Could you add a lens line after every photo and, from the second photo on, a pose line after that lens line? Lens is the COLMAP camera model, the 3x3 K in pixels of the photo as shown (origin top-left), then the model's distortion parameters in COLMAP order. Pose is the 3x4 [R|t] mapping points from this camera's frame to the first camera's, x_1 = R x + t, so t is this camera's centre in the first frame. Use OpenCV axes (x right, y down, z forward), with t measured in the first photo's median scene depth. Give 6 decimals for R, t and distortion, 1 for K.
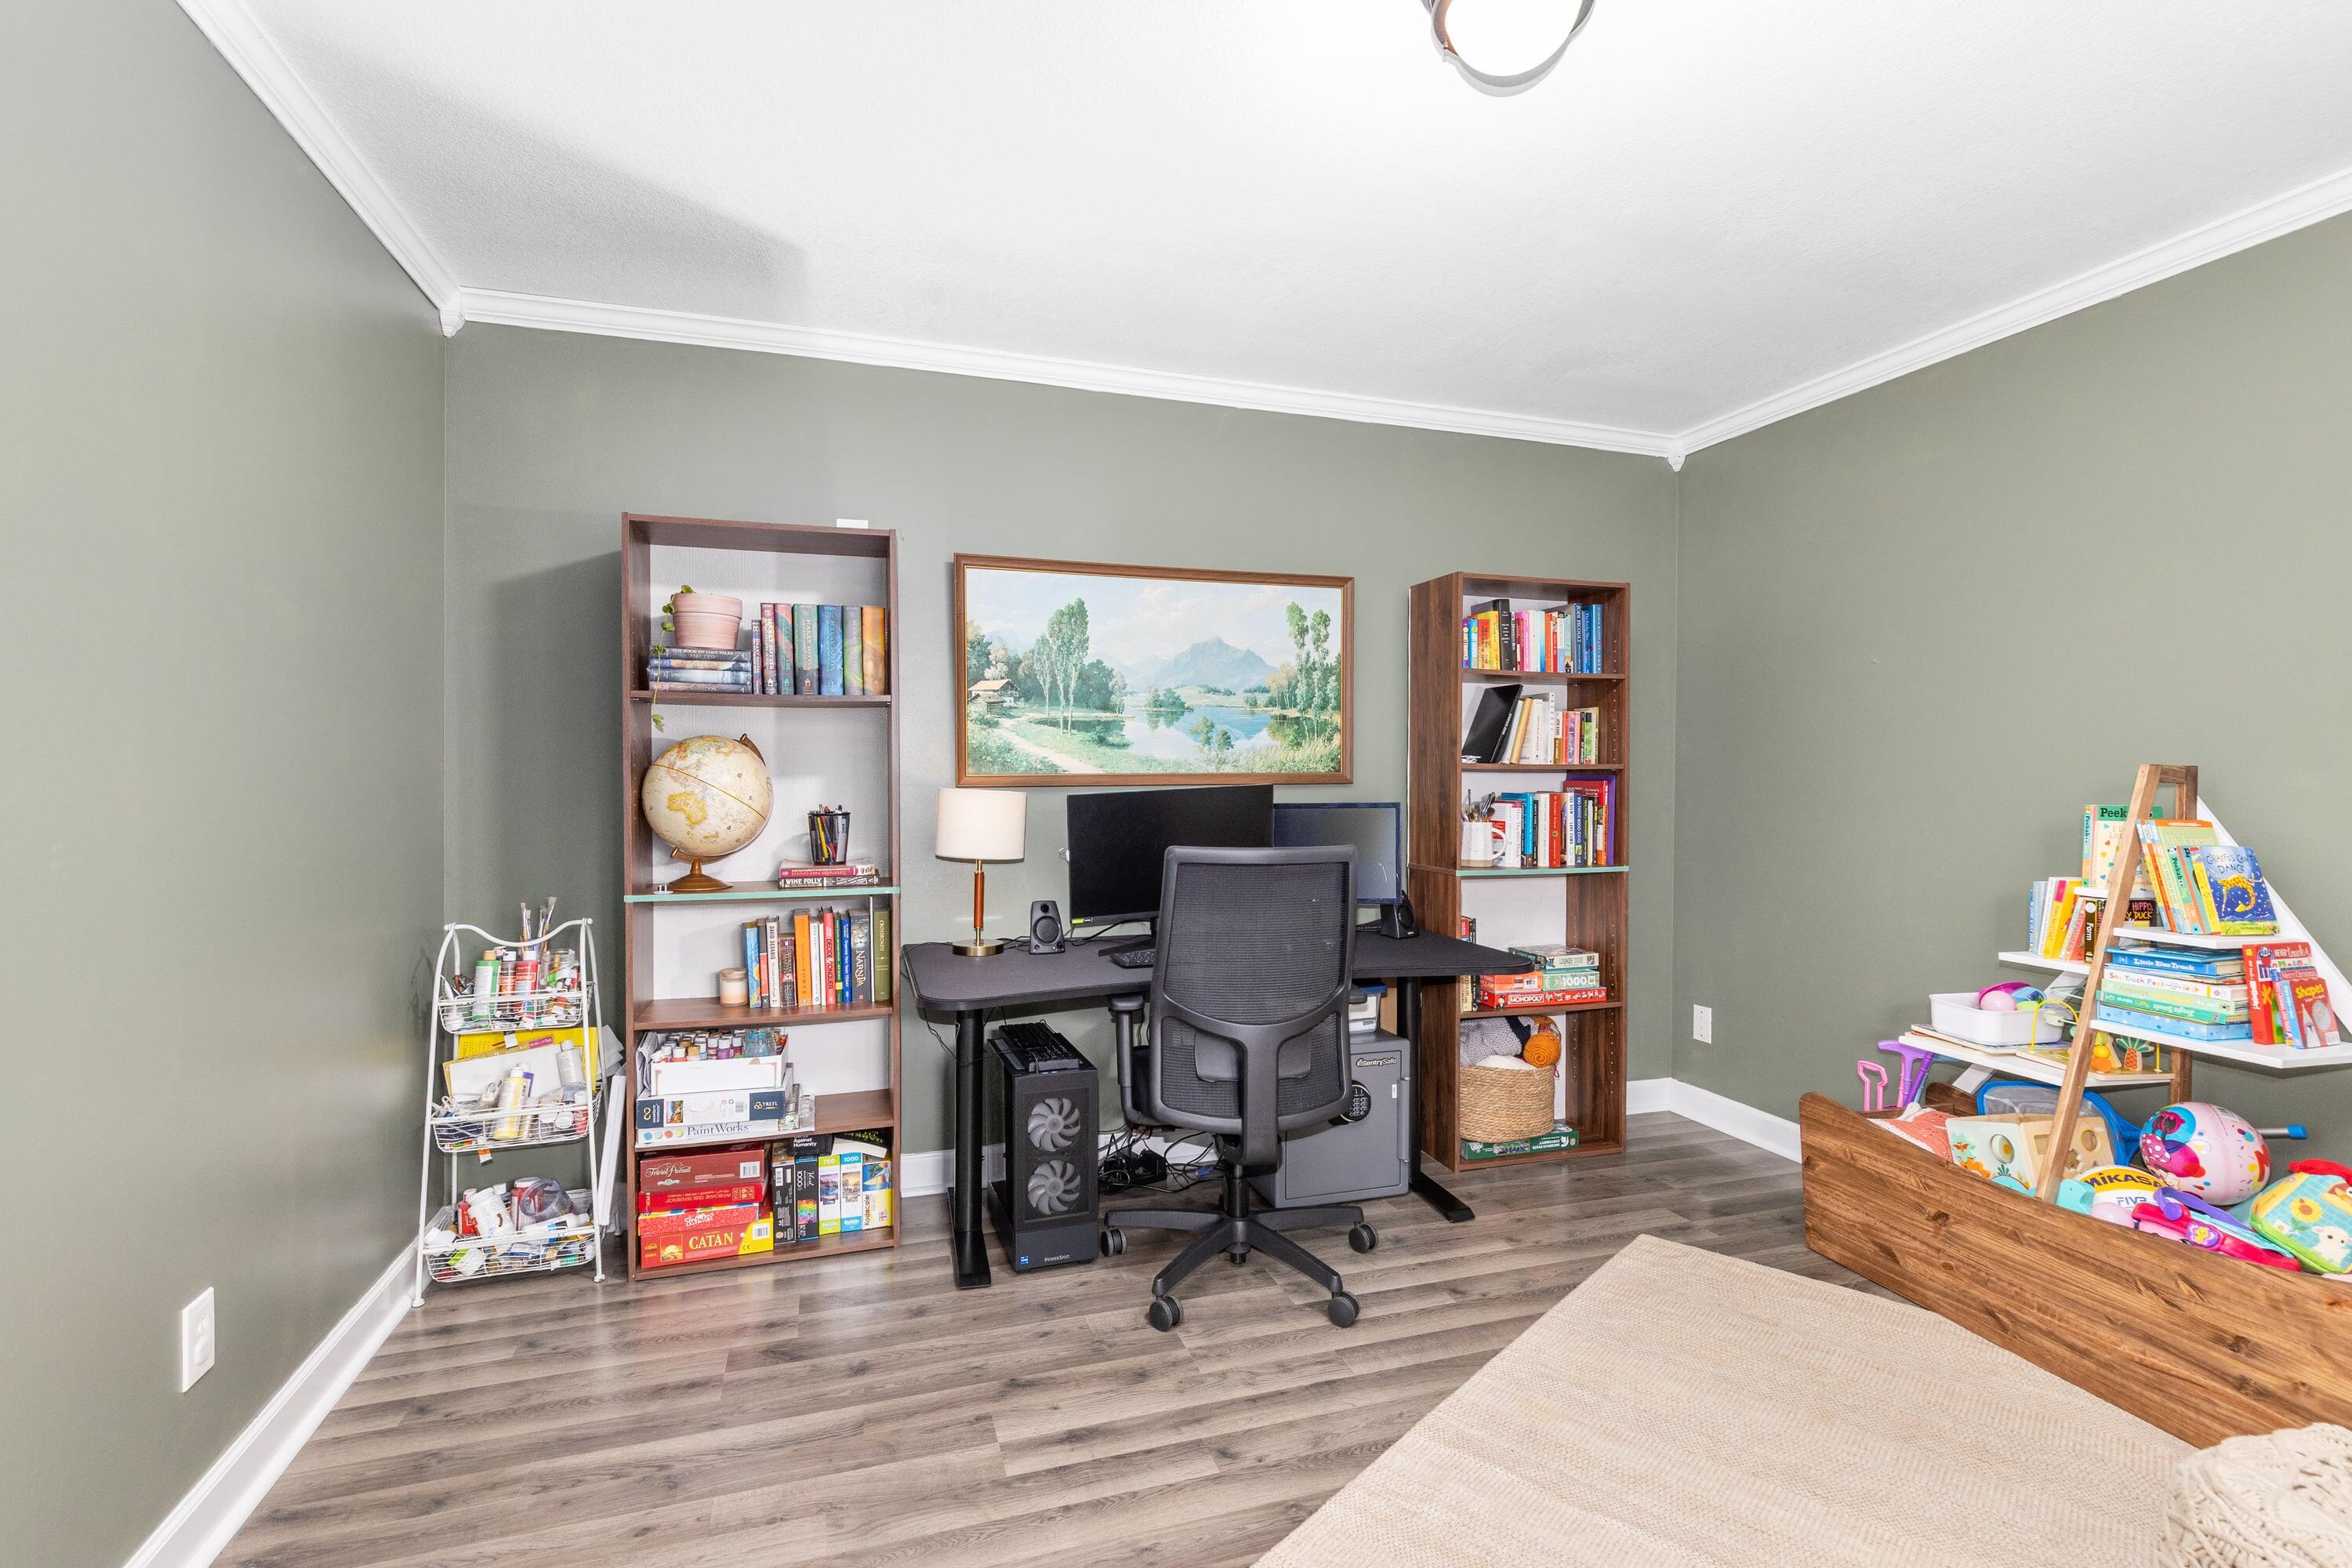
lens RADIAL K [[1085.8, 0, 1180.3], [0, 1085.8, 788.6], [0, 0, 1]] dist [-0.005539, 0.000243]
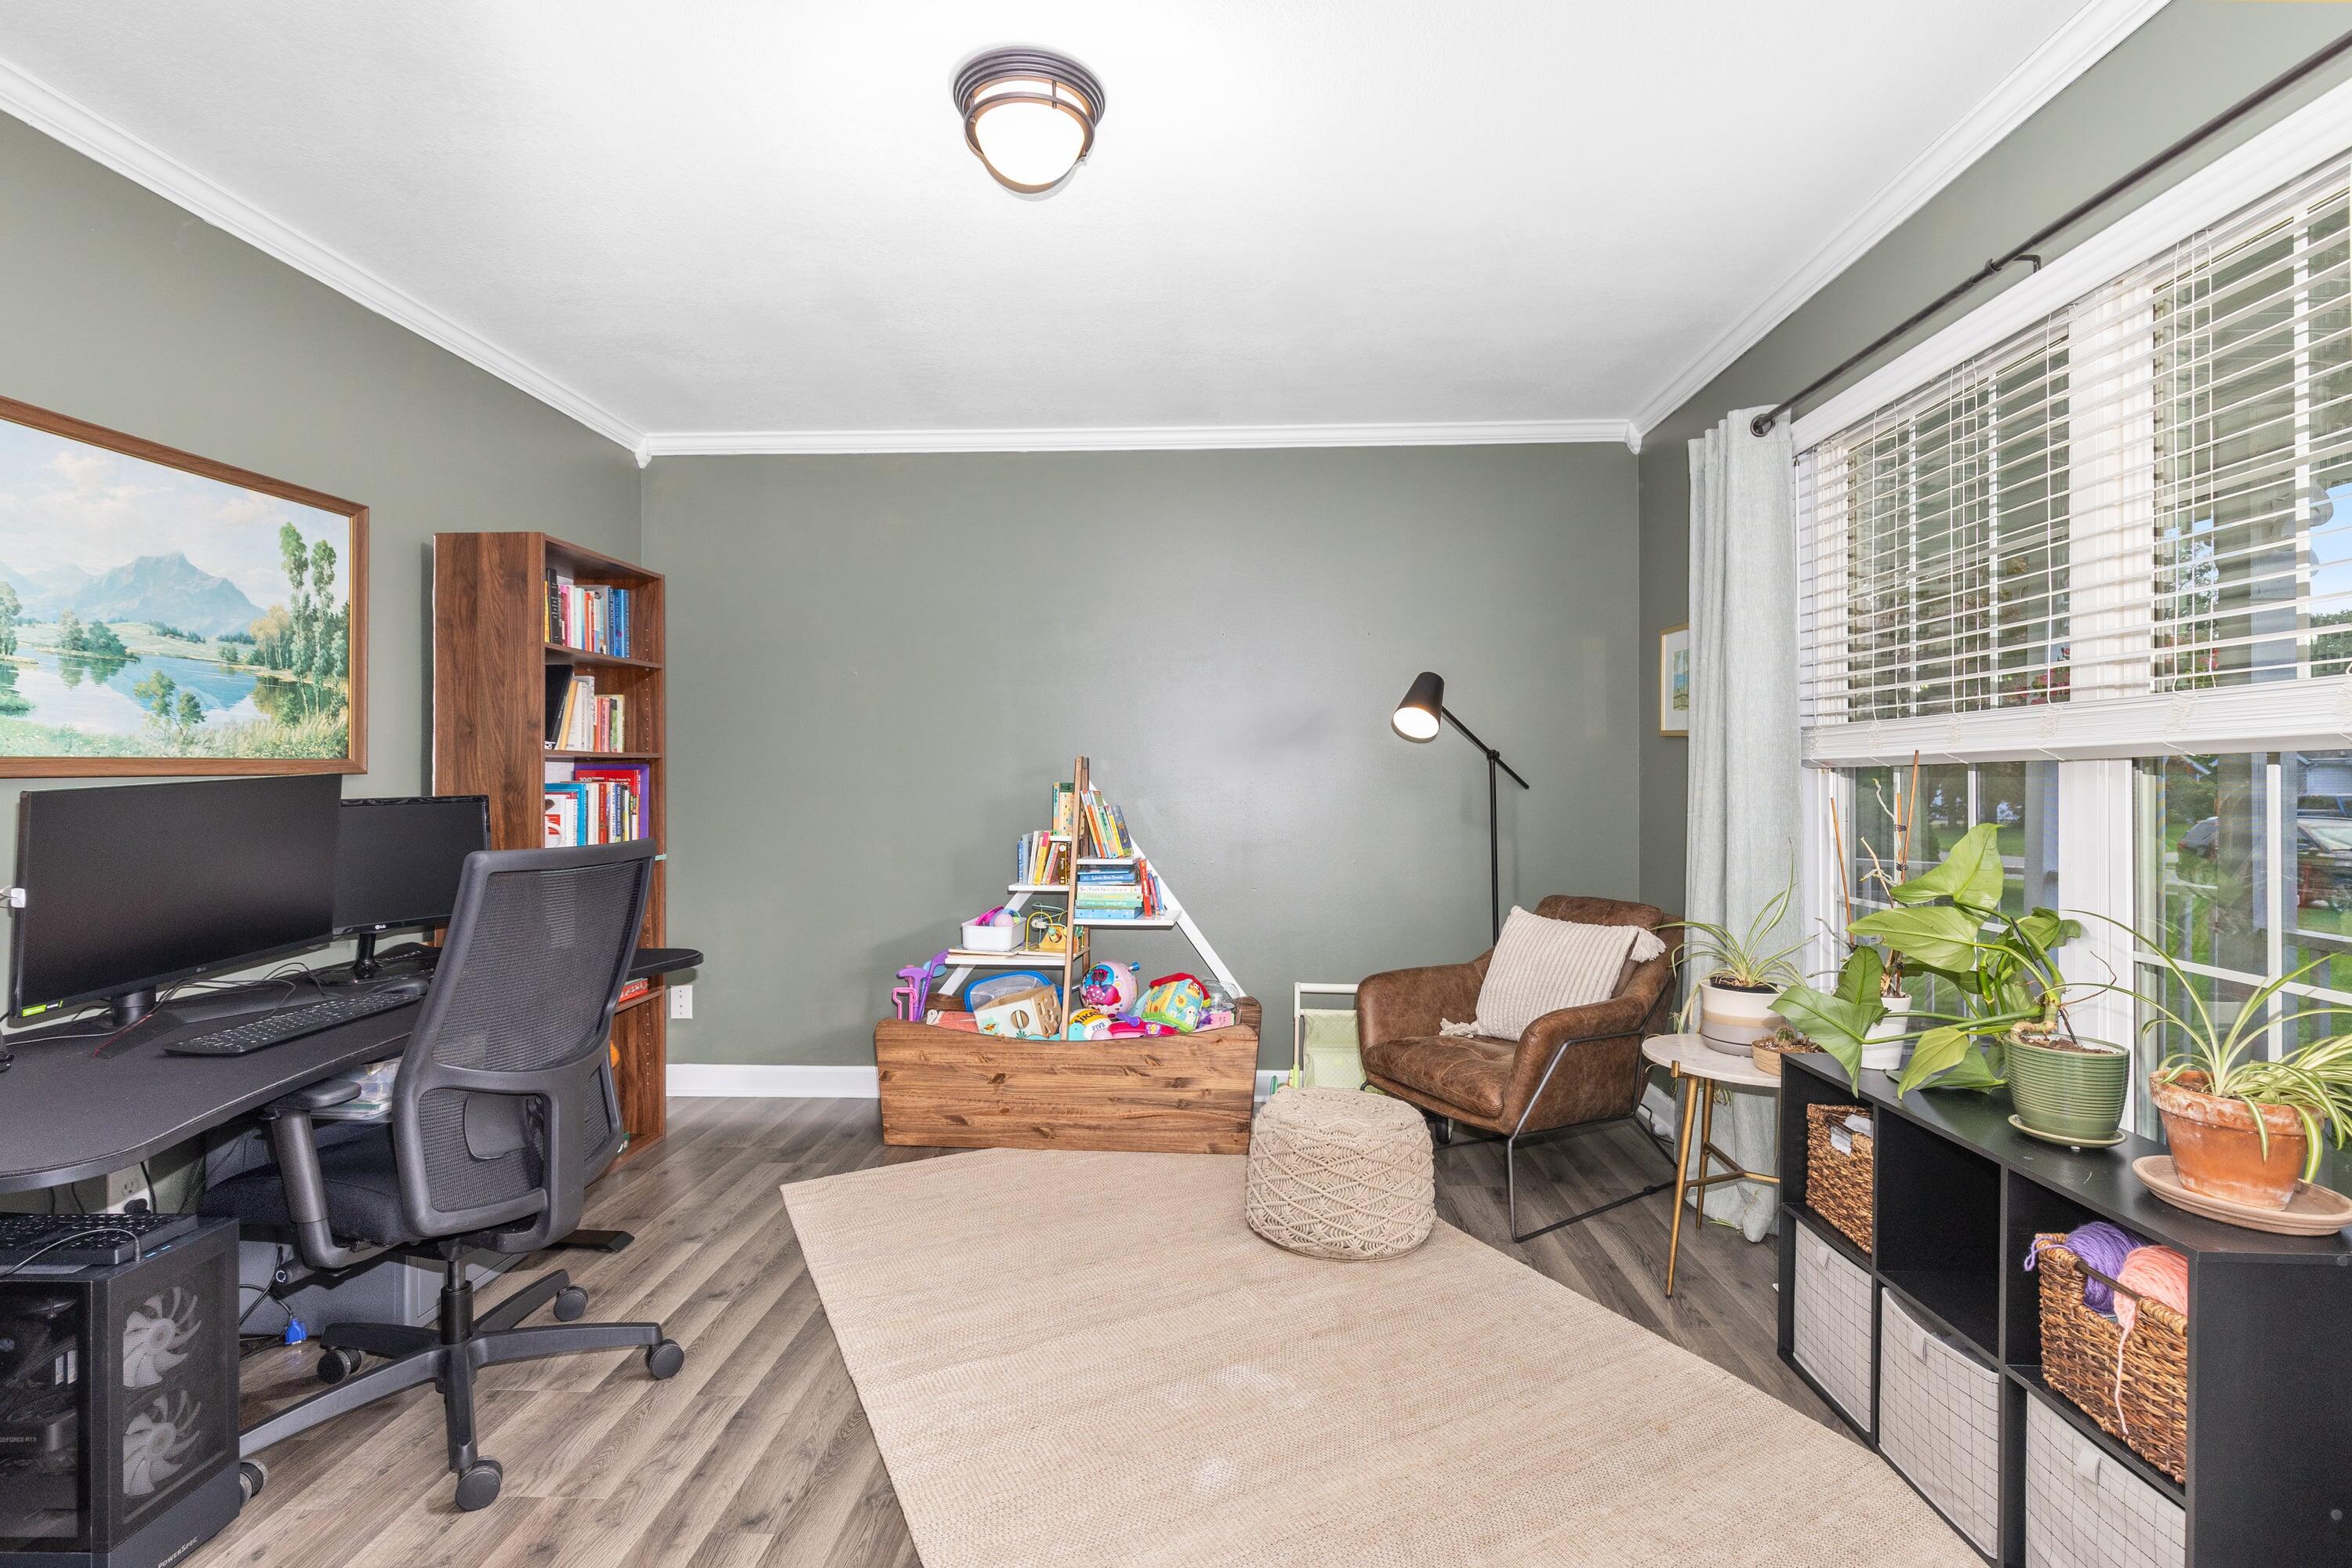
lens RADIAL K [[1085.8, 0, 1178.8], [0, 1085.8, 772.3], [0, 0, 1]] dist [-0.005539, 0.000243]
pose [[0.346787, -0.002385, 0.937941, -0.372766], [0.014707, 0.999888, -0.002895, 0.005275], [-0.937828, 0.014798, 0.346784, 0.200389]]
